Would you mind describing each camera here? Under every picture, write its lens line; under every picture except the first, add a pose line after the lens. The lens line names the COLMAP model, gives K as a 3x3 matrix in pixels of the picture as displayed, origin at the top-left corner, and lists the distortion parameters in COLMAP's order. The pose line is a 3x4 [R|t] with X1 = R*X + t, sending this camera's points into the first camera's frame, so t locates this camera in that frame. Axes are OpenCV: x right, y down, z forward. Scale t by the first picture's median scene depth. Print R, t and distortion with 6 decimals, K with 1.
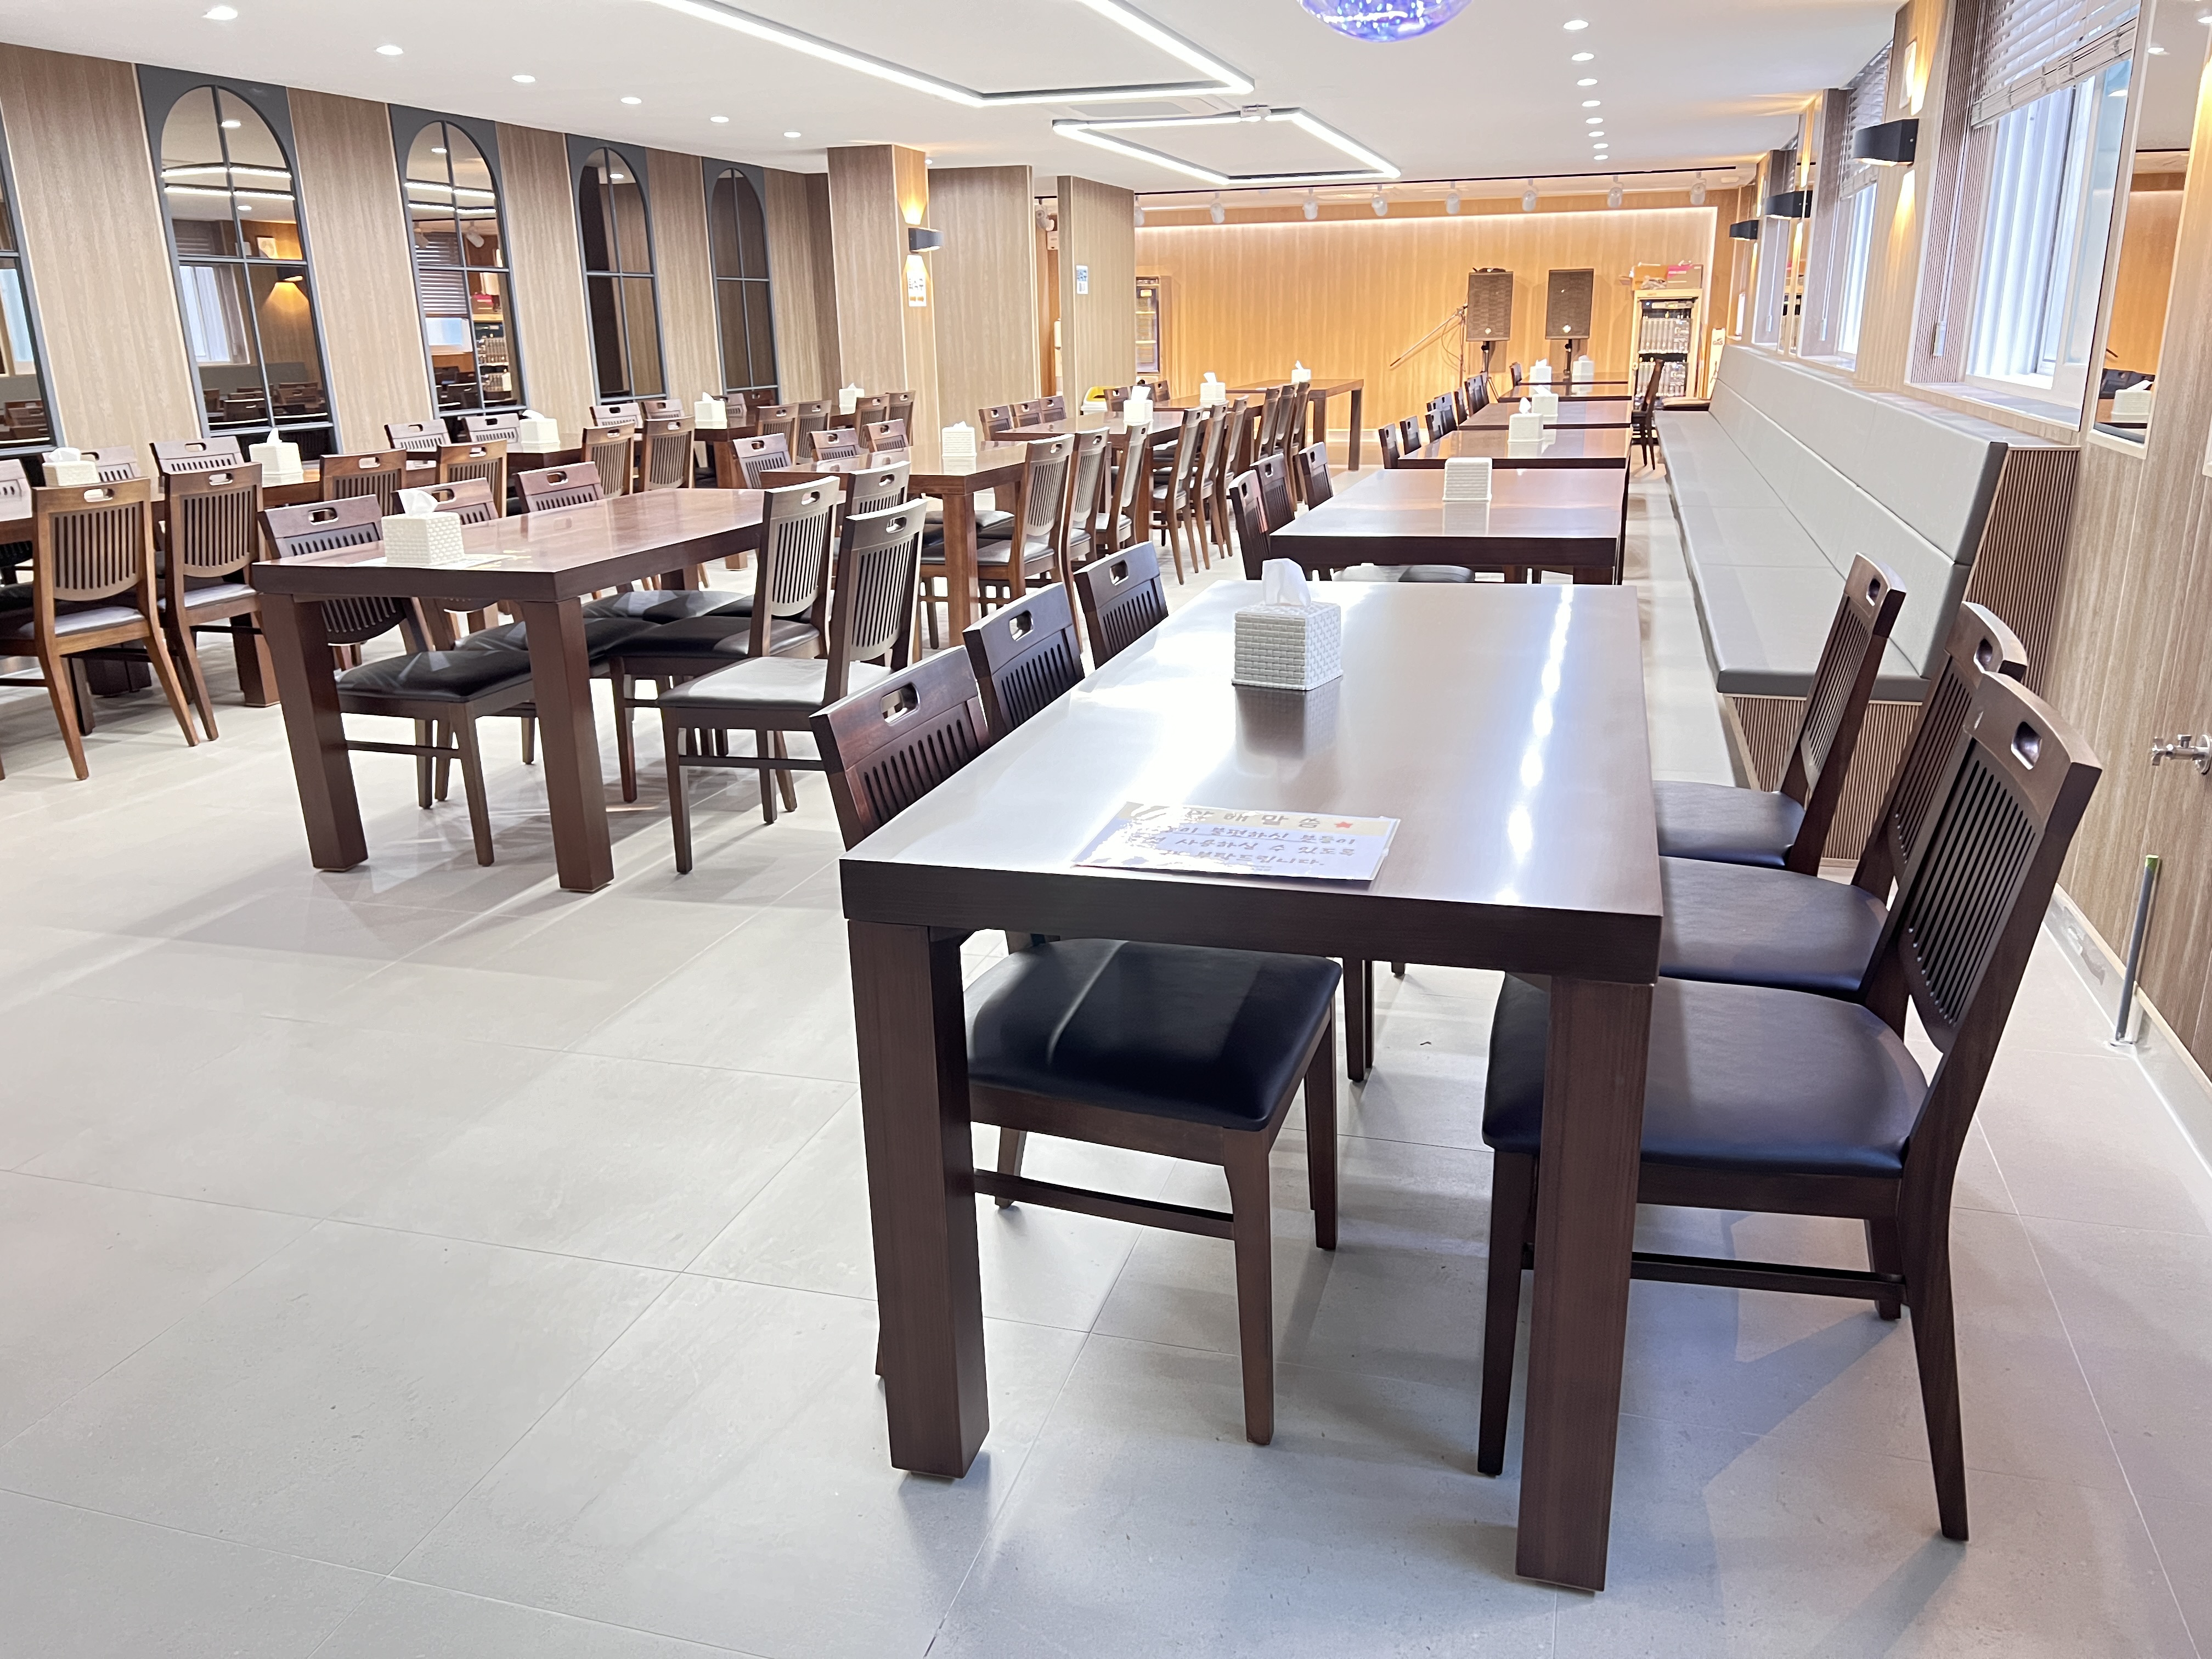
lens RADIAL K [[1668.8, 0, 1122.2], [0, 1668.8, 850.3], [0, 0, 1]] dist [0.048761, -0.060819]
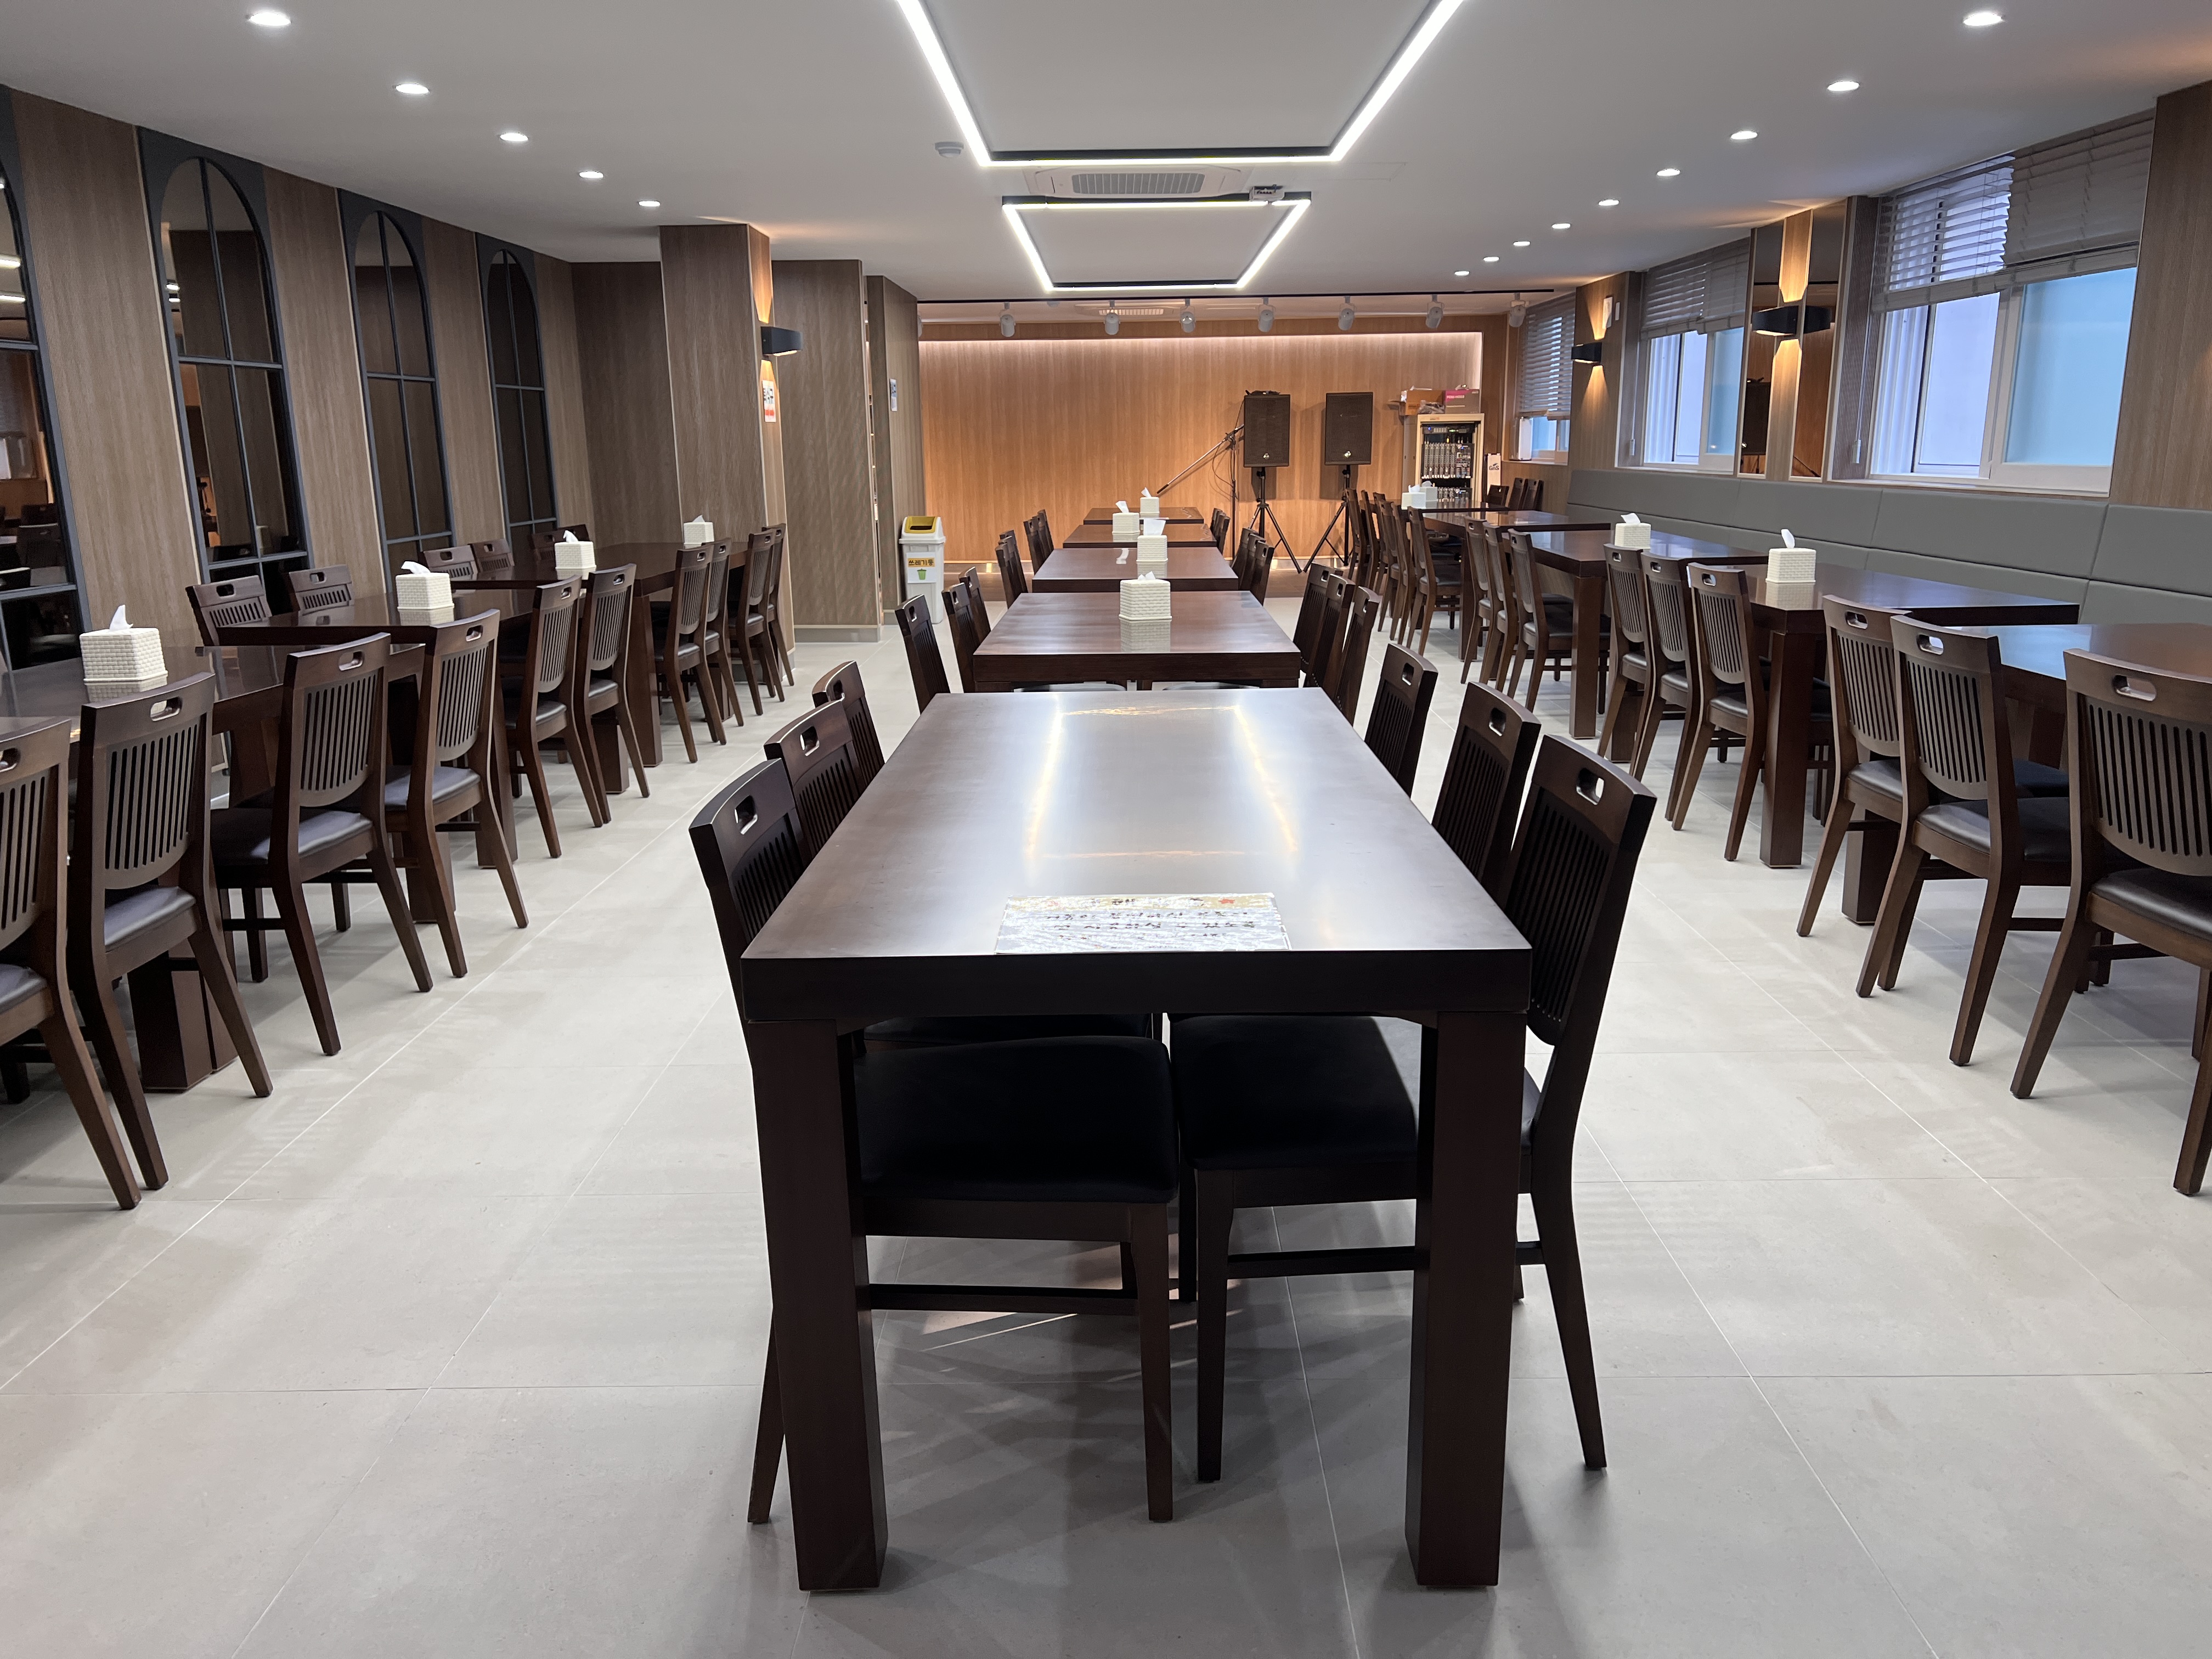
lens RADIAL K [[1668.8, 0, 1118.7], [0, 1668.8, 841.4], [0, 0, 1]] dist [0.048761, -0.060819]
pose [[0.962455, -0.060259, 0.264667, -0.232119], [0.080103, 0.994677, -0.064825, -0.070724], [-0.259351, 0.083591, 0.962159, 0.241031]]
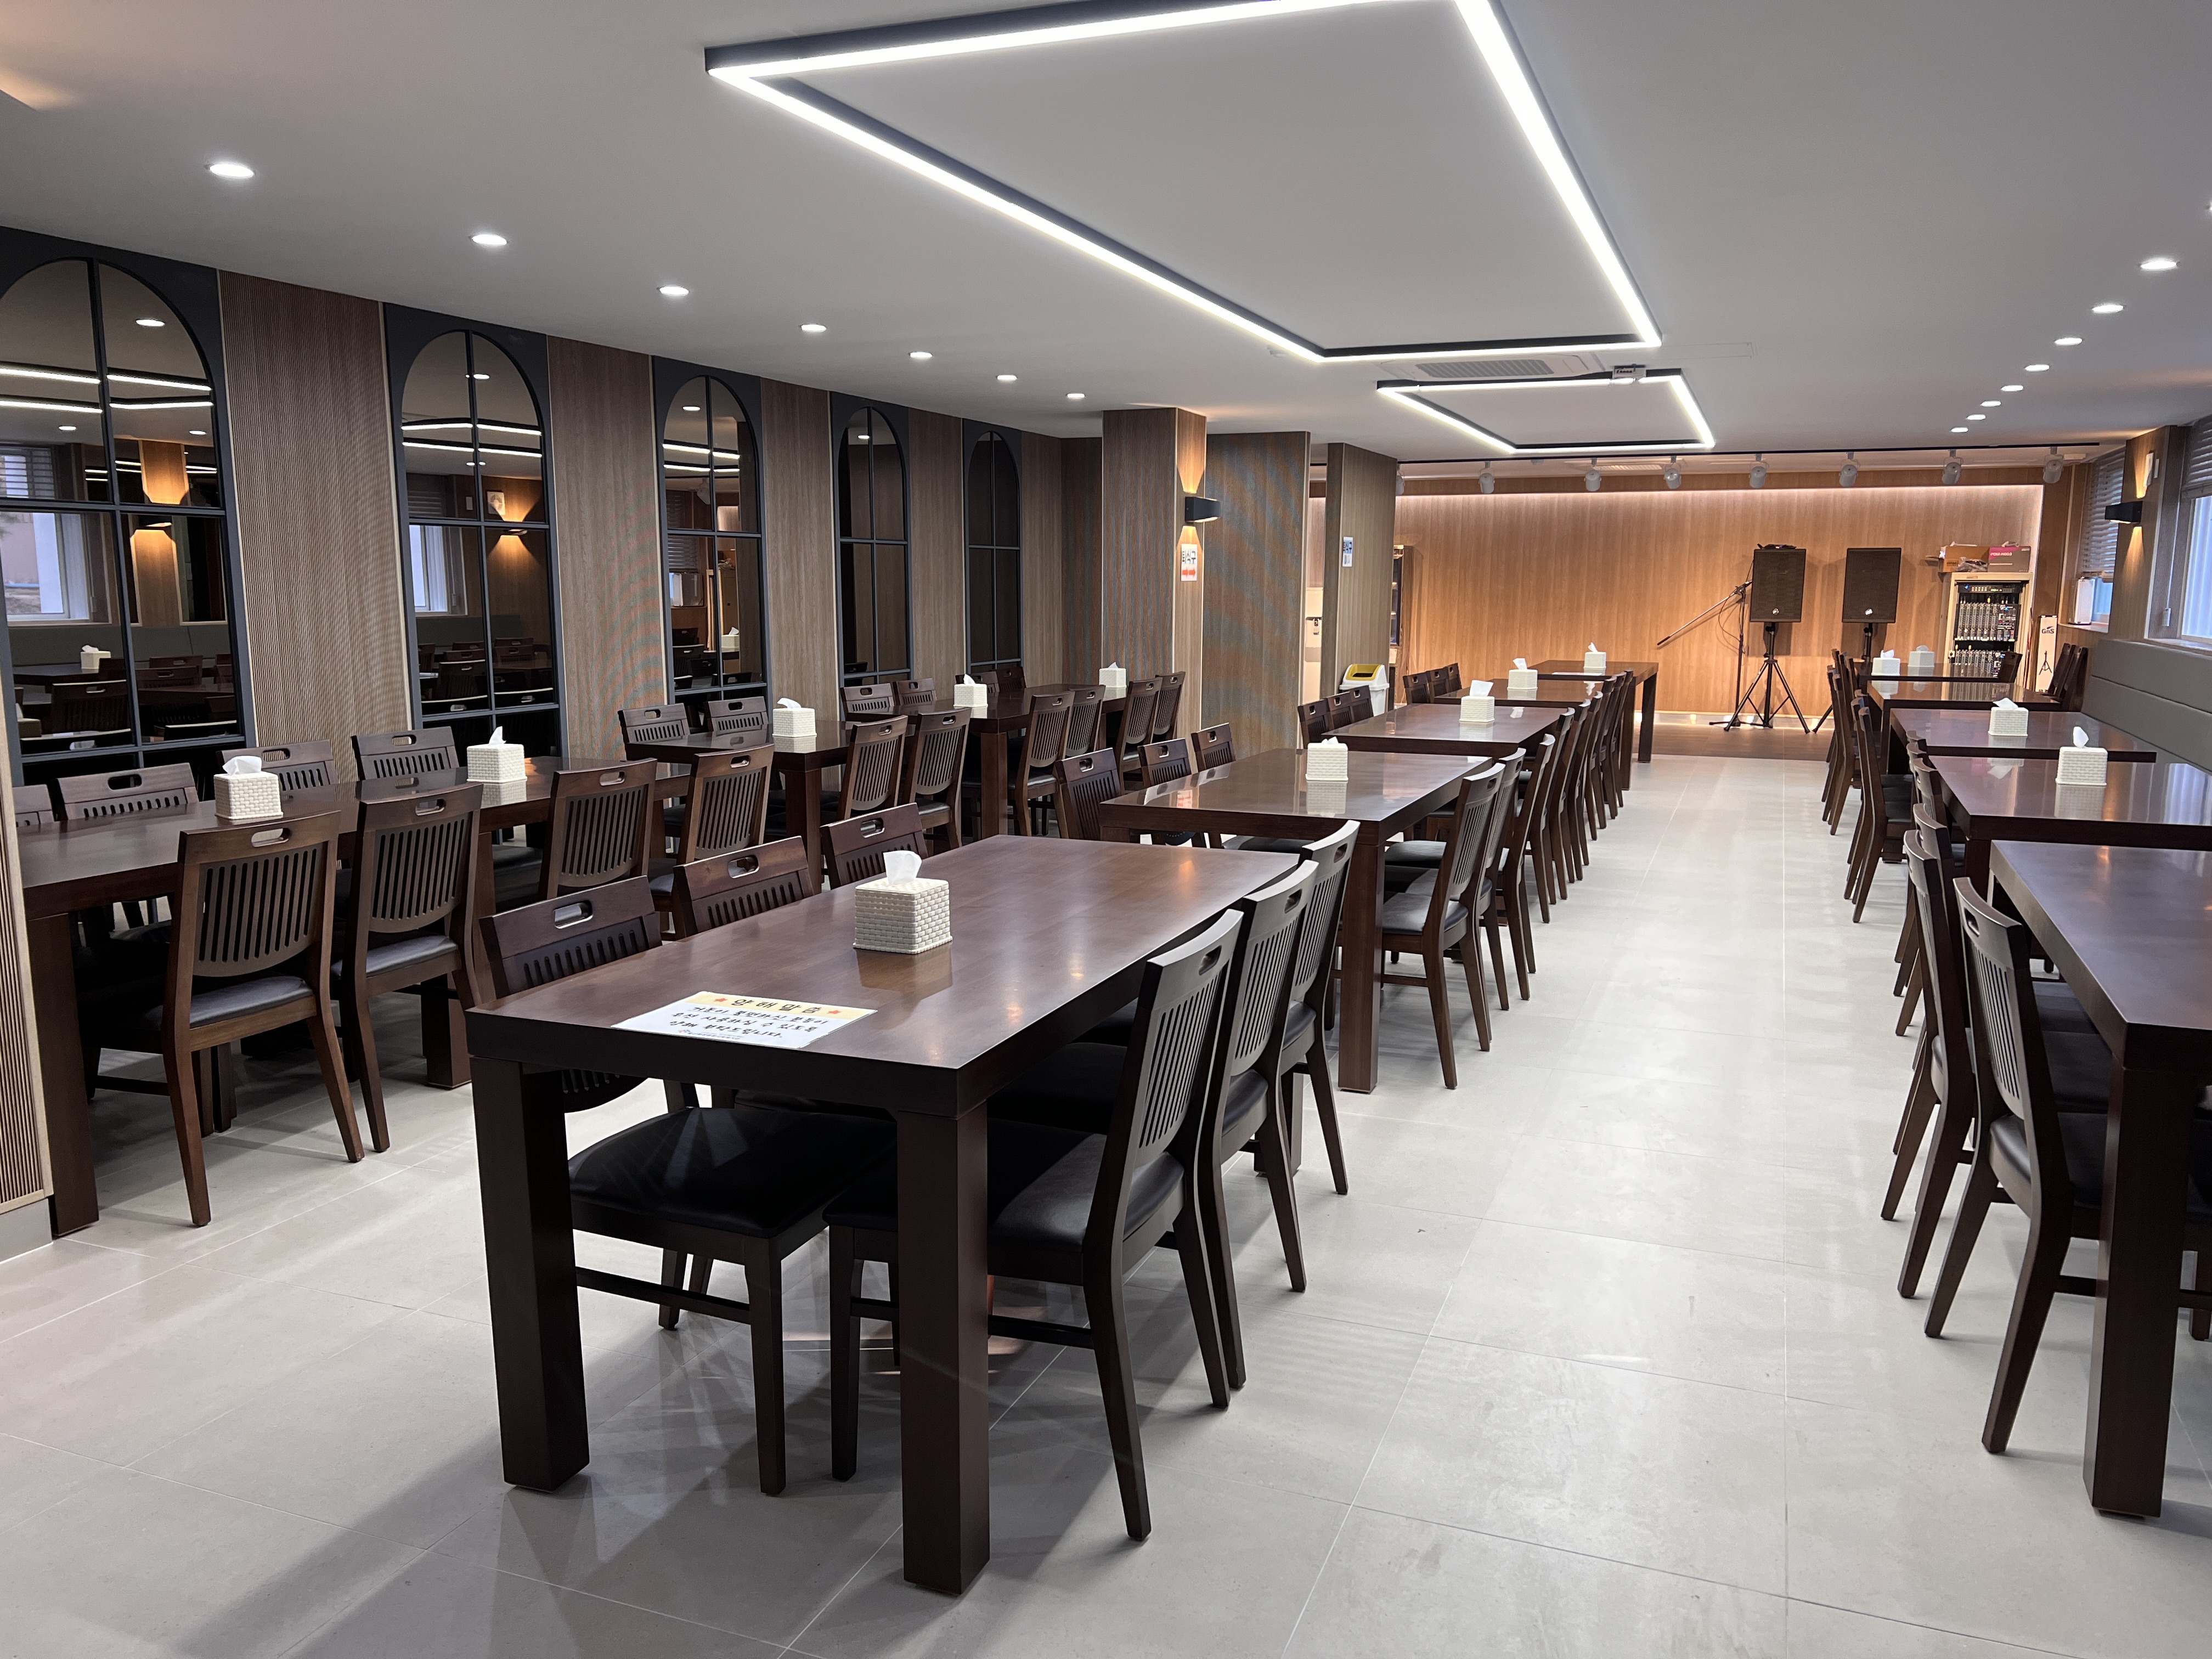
lens RADIAL K [[1668.8, 0, 1101.0], [0, 1668.8, 844.1], [0, 0, 1]] dist [0.048761, -0.060819]
pose [[0.994622, 0.036644, -0.096871, -0.096013], [-0.050478, 0.988221, -0.144466, -0.065910], [0.090437, 0.148579, 0.984757, 0.169859]]
